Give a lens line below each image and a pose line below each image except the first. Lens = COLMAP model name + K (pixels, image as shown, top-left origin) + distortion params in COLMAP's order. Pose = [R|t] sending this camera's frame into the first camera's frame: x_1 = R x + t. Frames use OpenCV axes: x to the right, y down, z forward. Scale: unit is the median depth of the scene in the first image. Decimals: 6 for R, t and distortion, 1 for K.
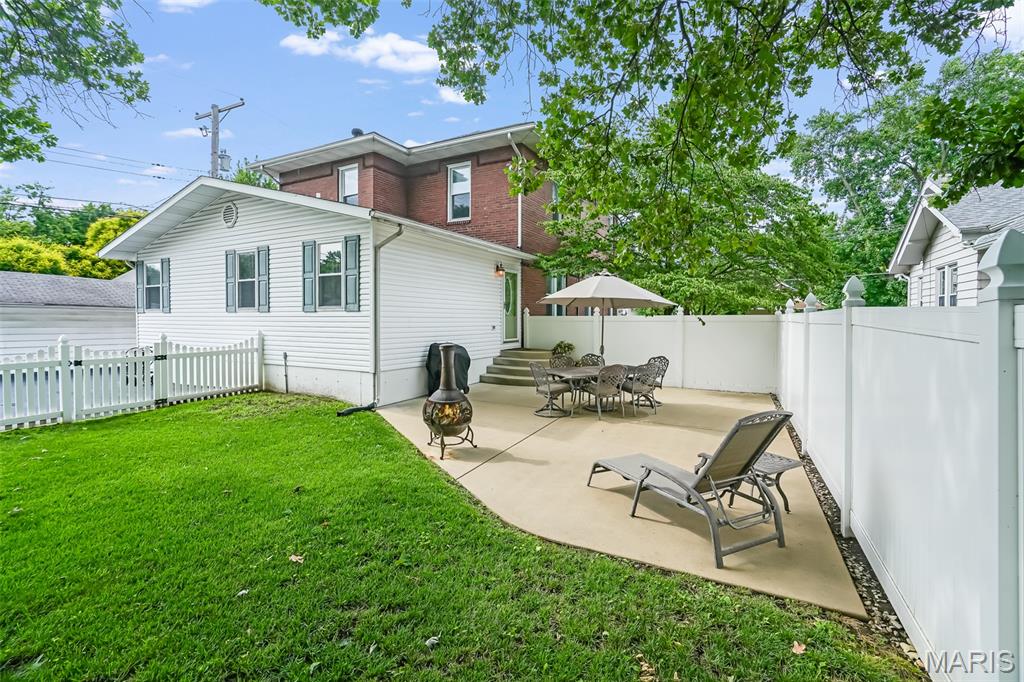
lens RADIAL K [[471.9, 0, 511.9], [0, 471.9, 333.5], [0, 0, 1]] dist [-0.001606, 0.000249]
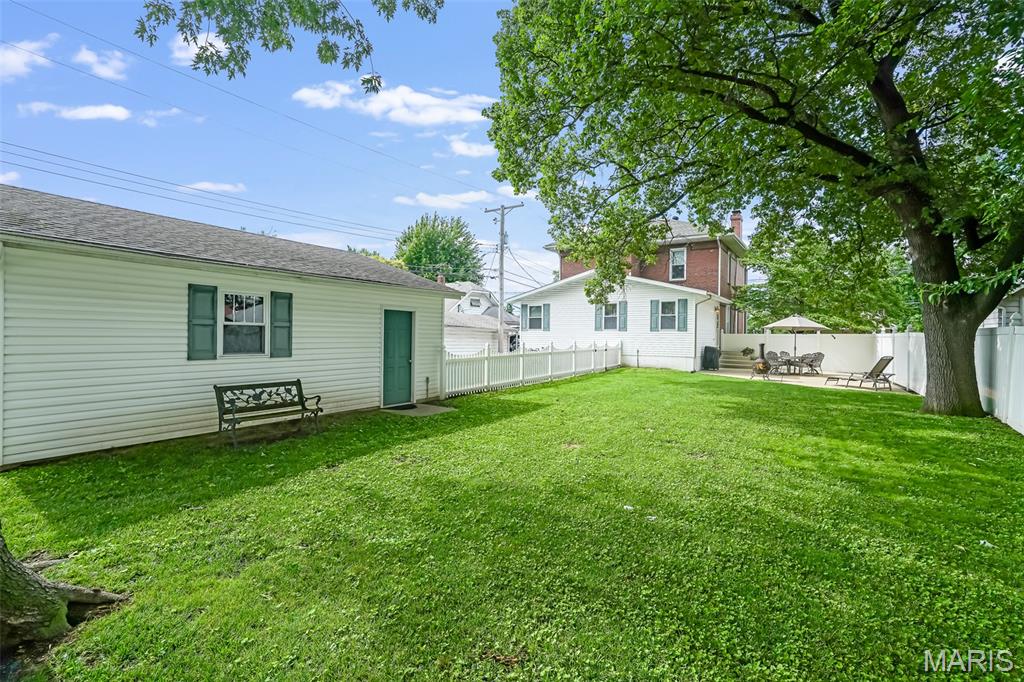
lens RADIAL K [[471.9, 0, 511.9], [0, 471.9, 333.5], [0, 0, 1]] dist [-0.001606, 0.000249]
pose [[0.997891, 0.005928, -0.064635, -0.853790], [-0.008170, 0.999372, -0.034474, 0.040973], [0.064390, 0.034929, 0.997313, -1.112044]]
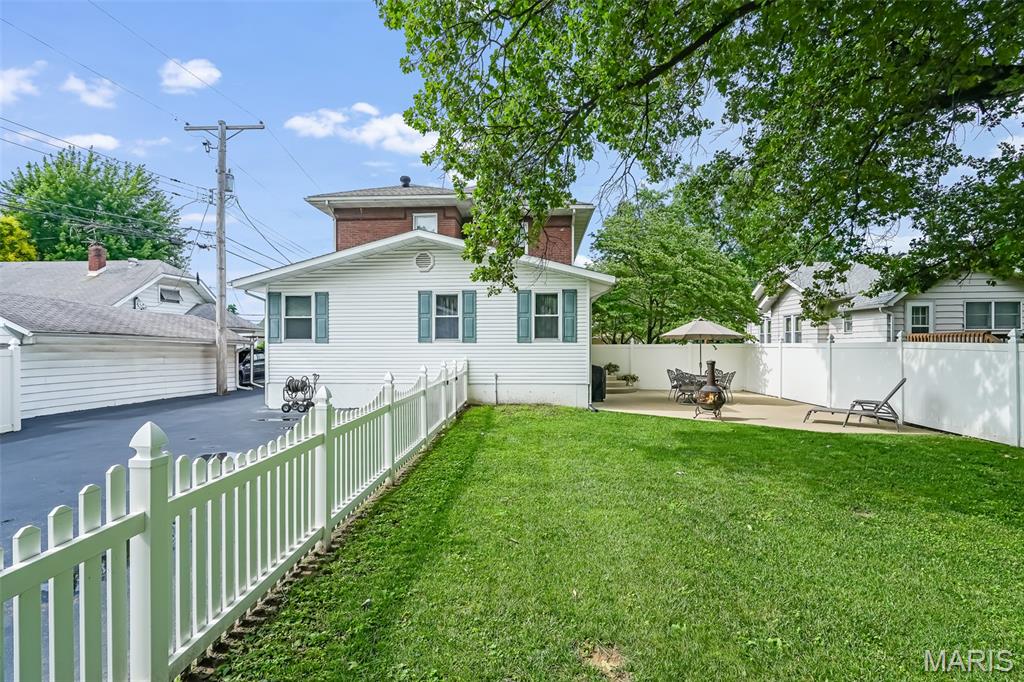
lens RADIAL K [[482.1, 0, 511.9], [0, 482.1, 343.9], [0, 0, 1]] dist [0.001521, 0.000220]
pose [[0.896682, -0.003862, 0.442658, -0.944449], [0.018291, 0.999431, -0.028331, -0.003731], [-0.442297, 0.033500, 0.896243, -0.182452]]
